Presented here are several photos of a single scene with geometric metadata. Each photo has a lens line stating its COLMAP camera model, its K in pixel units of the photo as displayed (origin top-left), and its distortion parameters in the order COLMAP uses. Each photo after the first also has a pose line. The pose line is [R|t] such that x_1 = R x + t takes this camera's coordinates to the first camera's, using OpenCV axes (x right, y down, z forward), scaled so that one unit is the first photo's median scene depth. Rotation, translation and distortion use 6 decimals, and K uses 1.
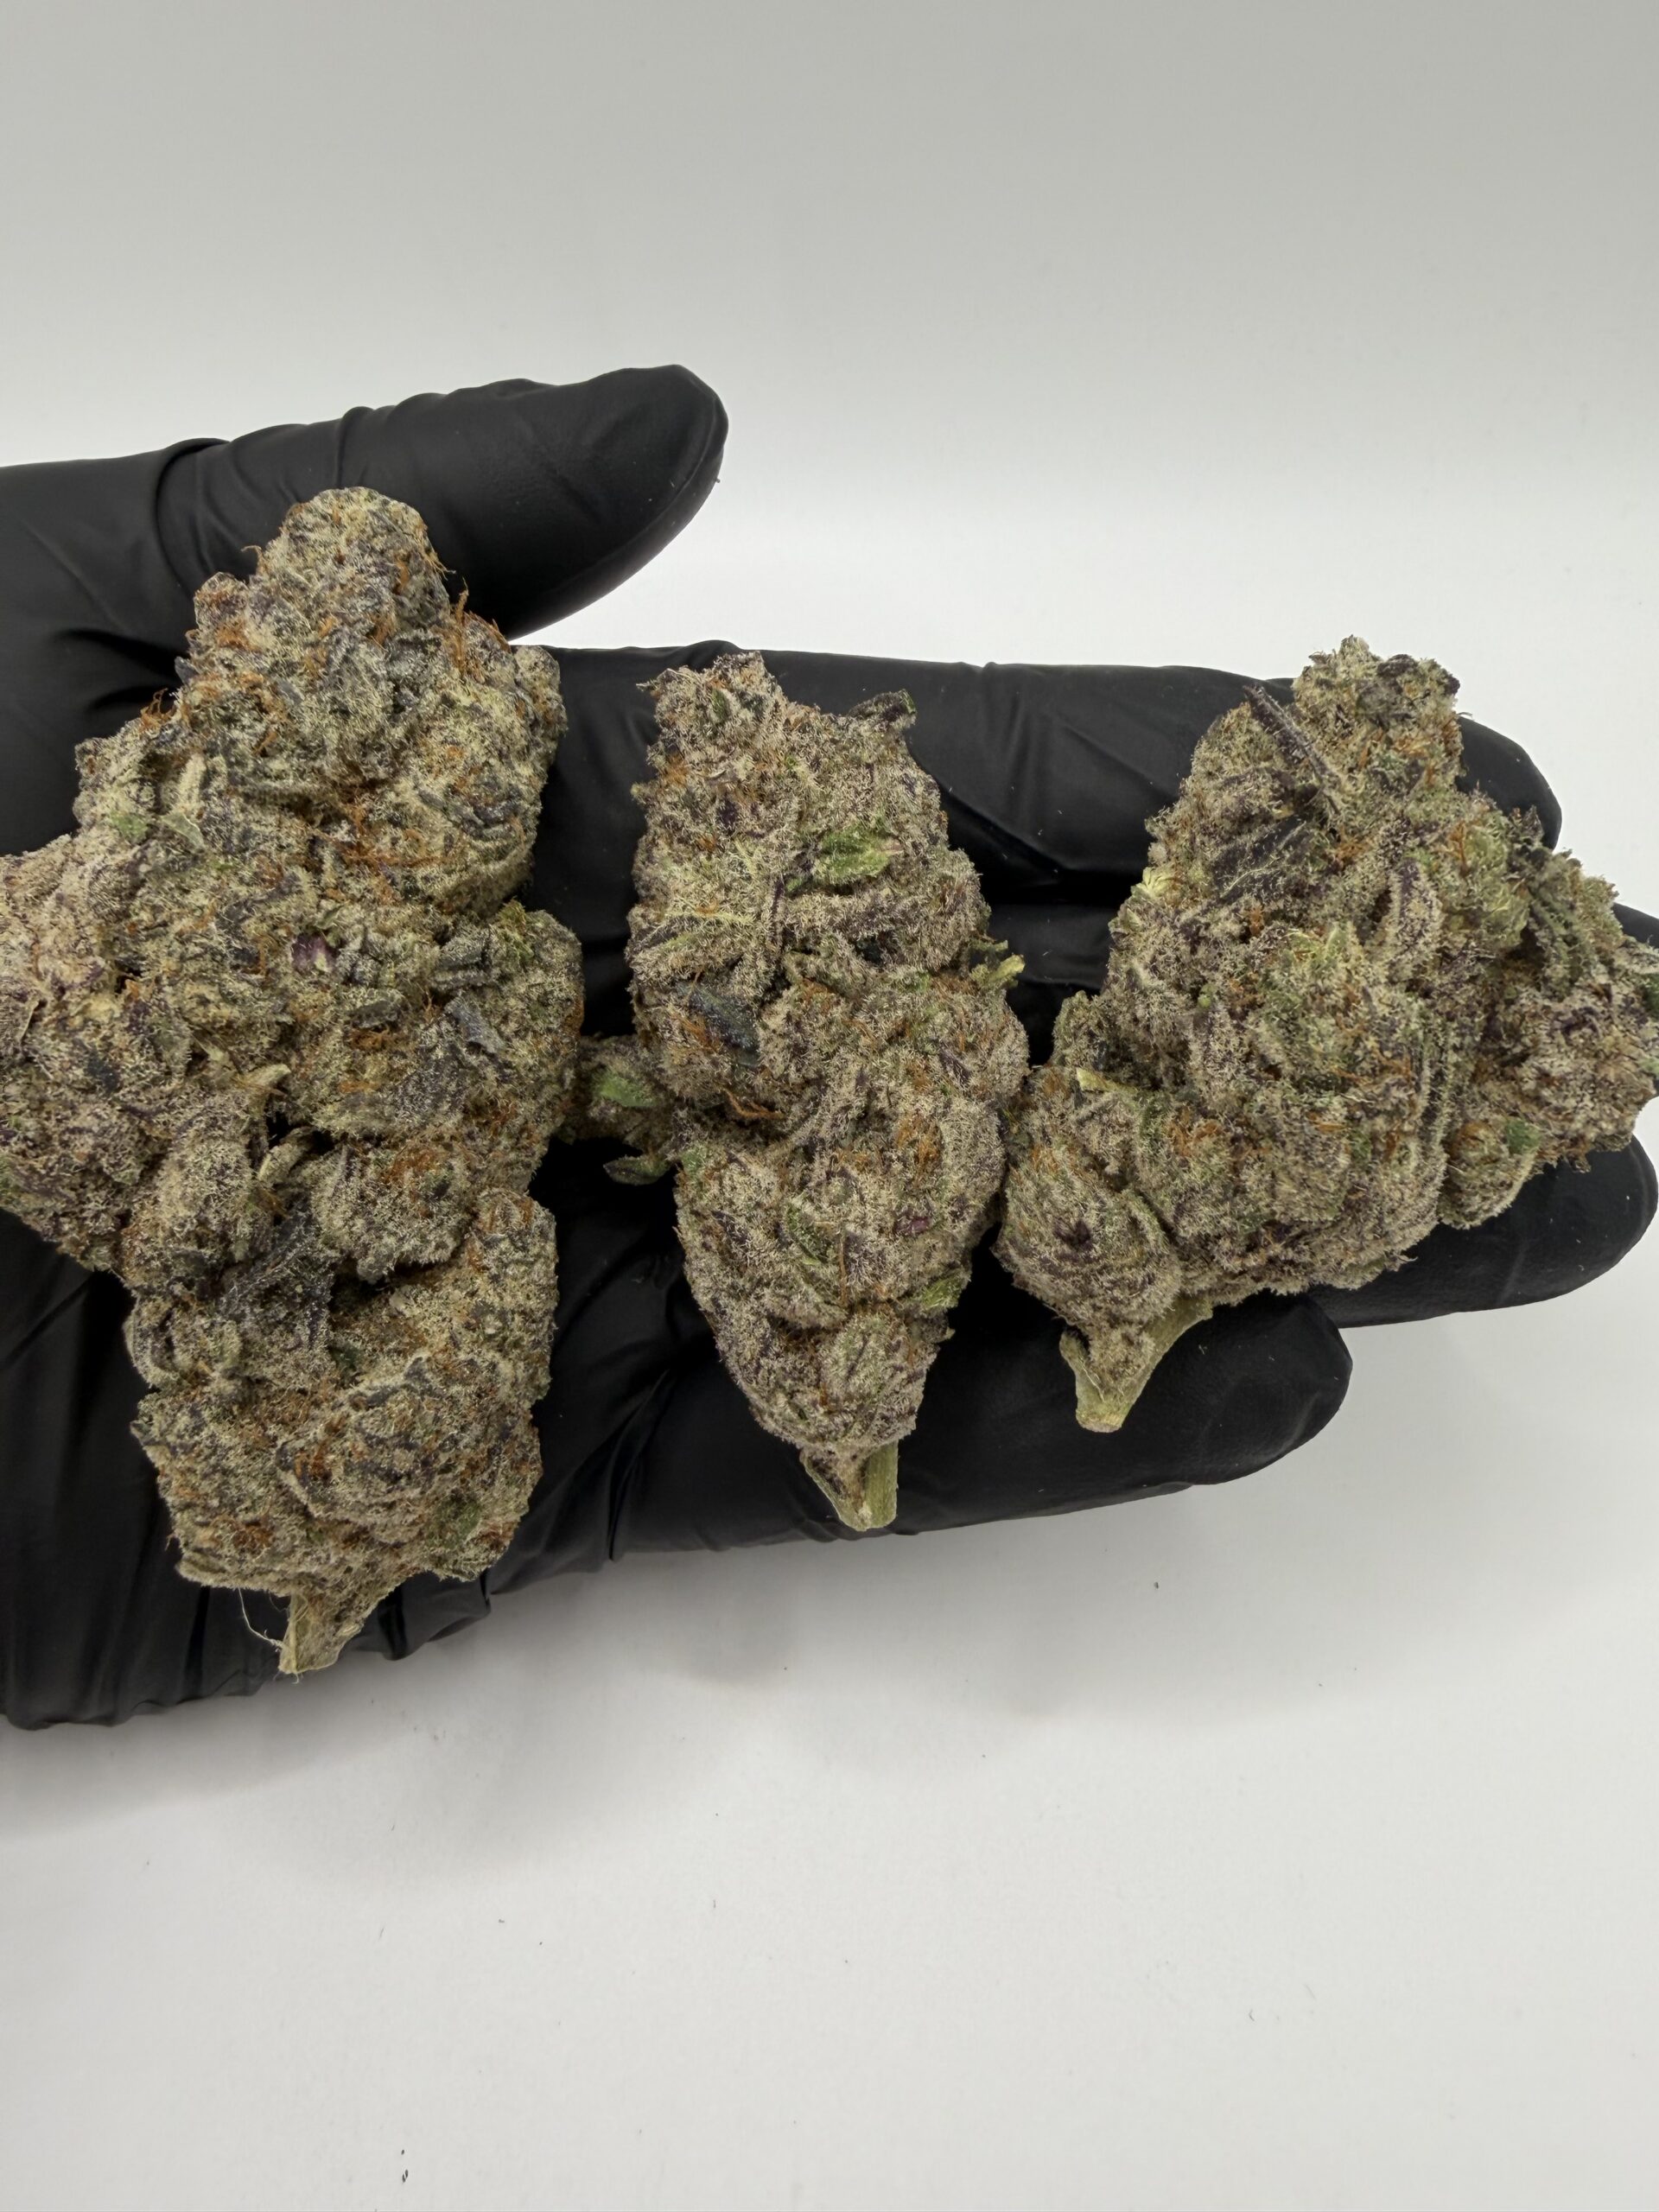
lens RADIAL K [[1613.5, 0, 829.5], [0, 1613.5, 1021.2], [0, 0, 1]] dist [0.011585, 0.003832]
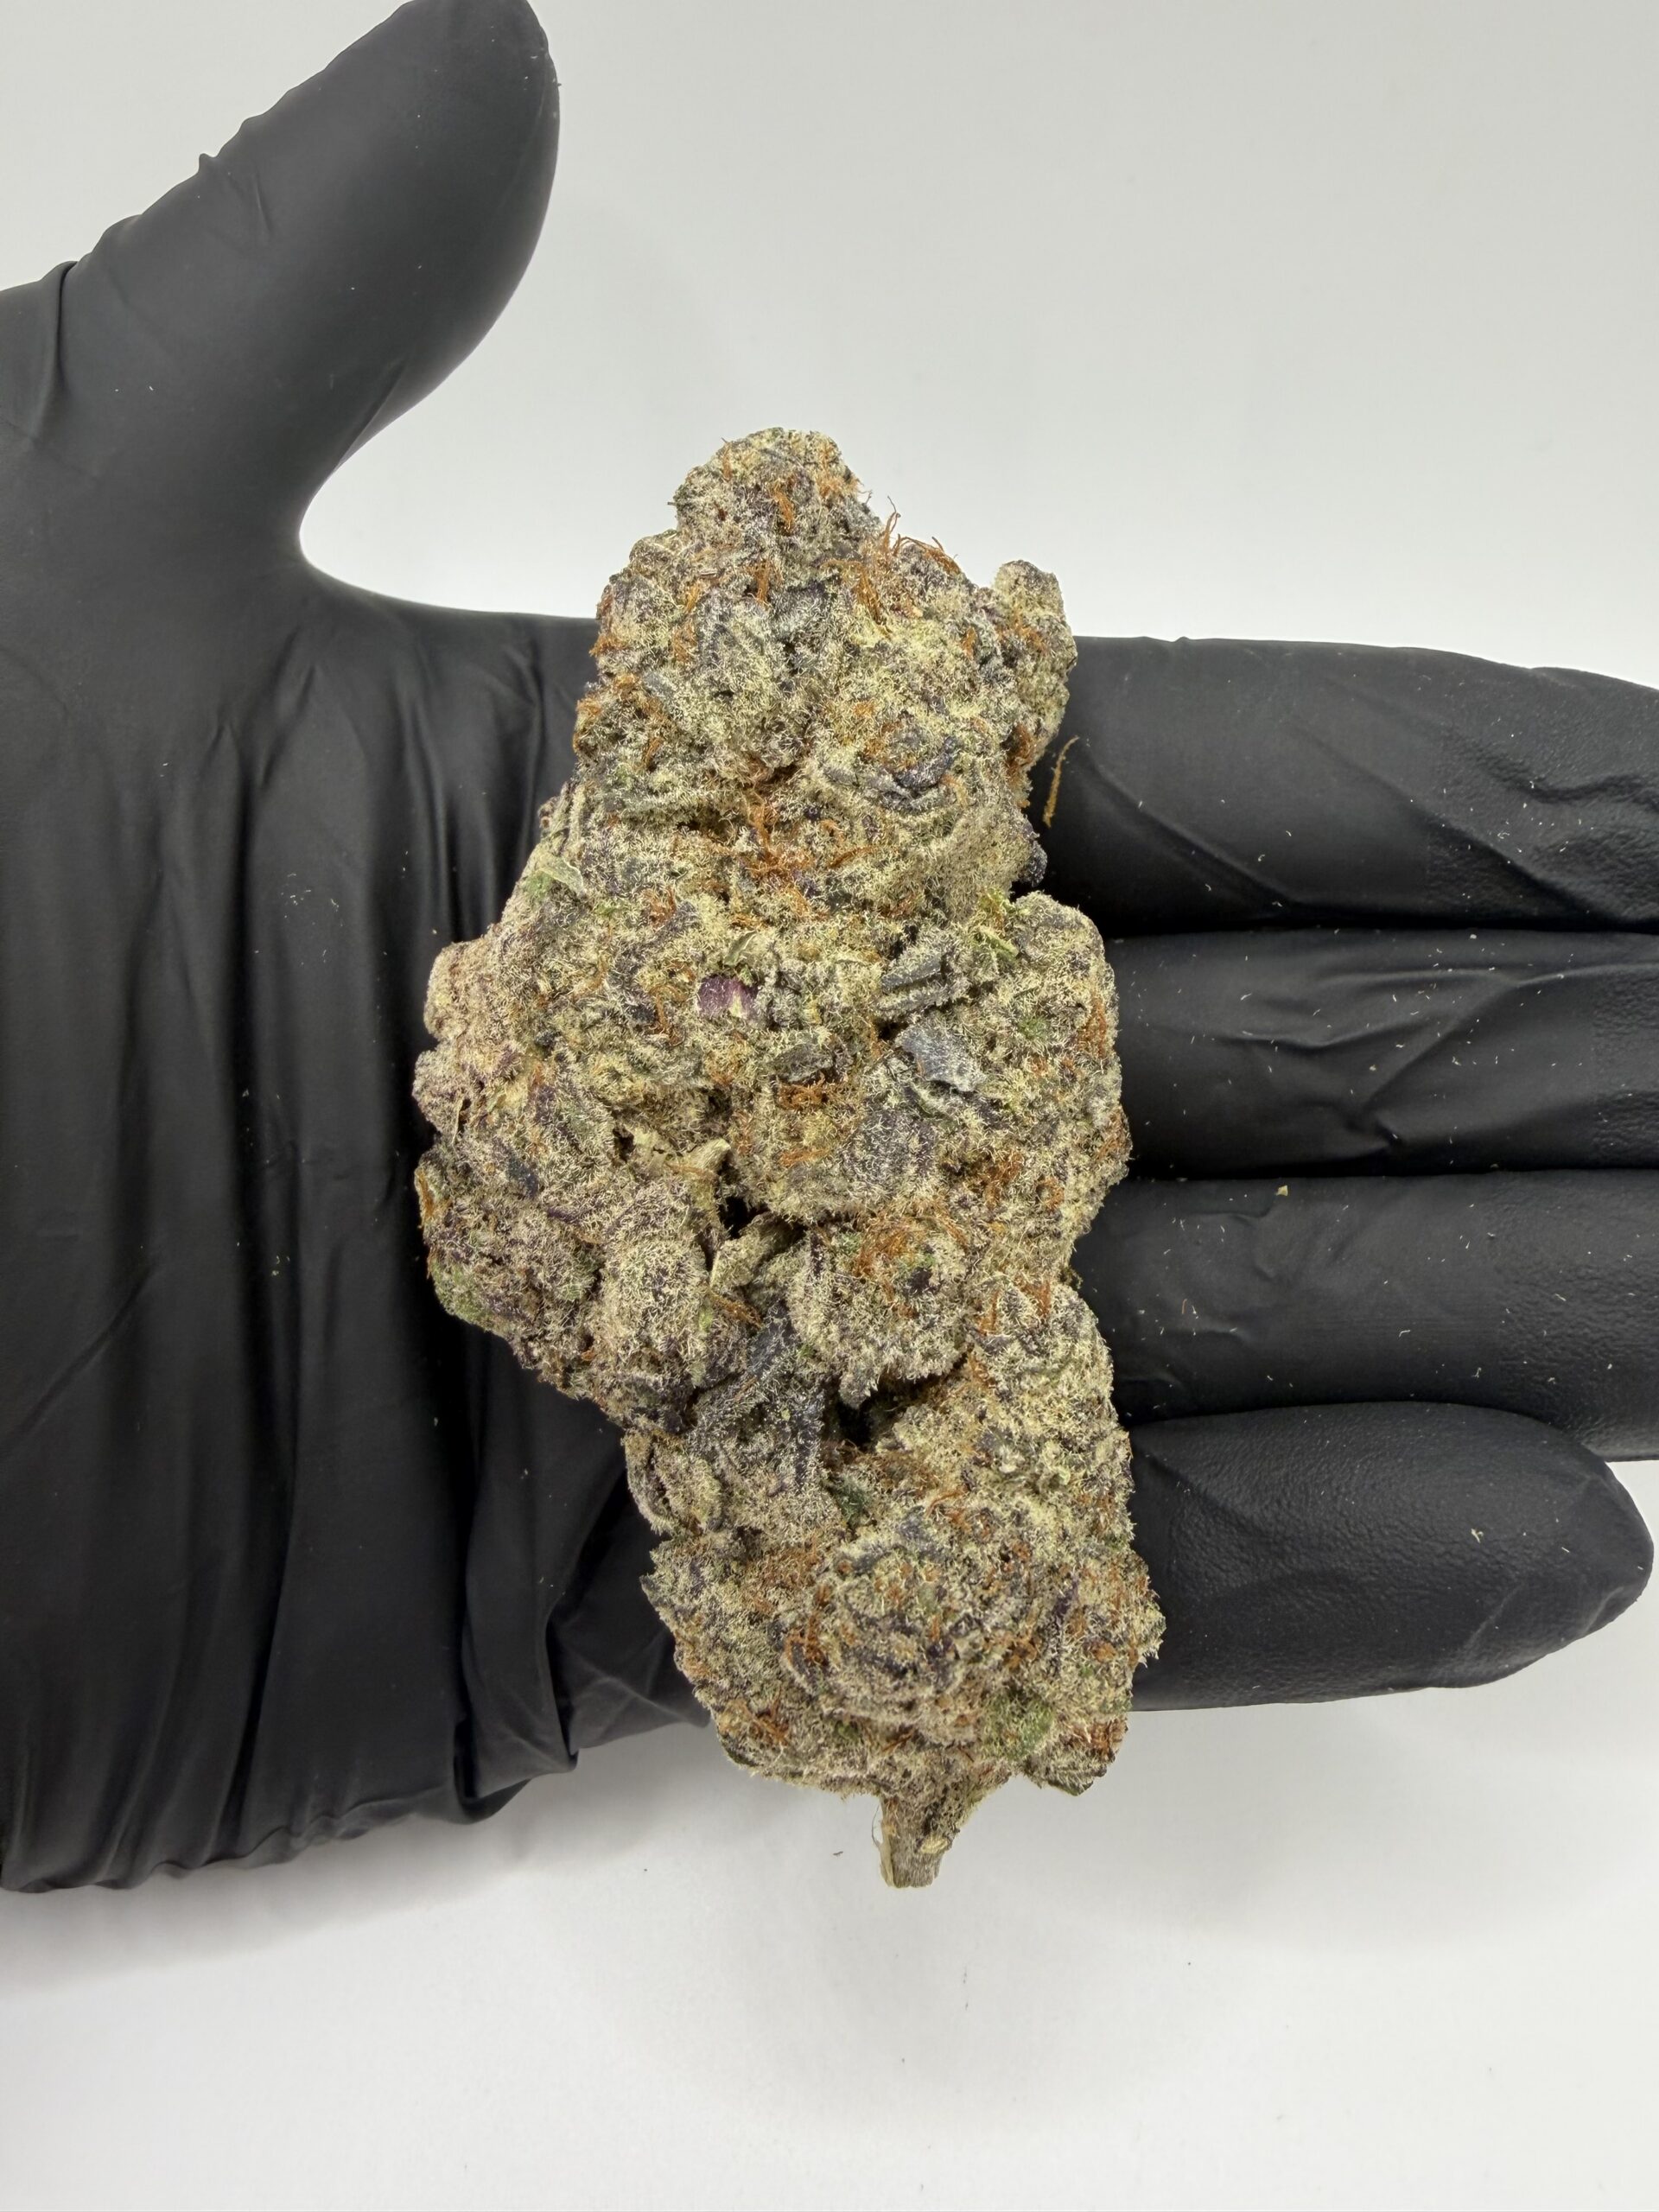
lens RADIAL K [[1613.5, 0, 829.5], [0, 1613.5, 1021.2], [0, 0, 1]] dist [0.011585, 0.003832]
pose [[0.837803, -0.147219, -0.525750, 0.139557], [0.138266, 0.988780, -0.056542, 0.021674], [0.528175, -0.025322, 0.848758, 0.344400]]
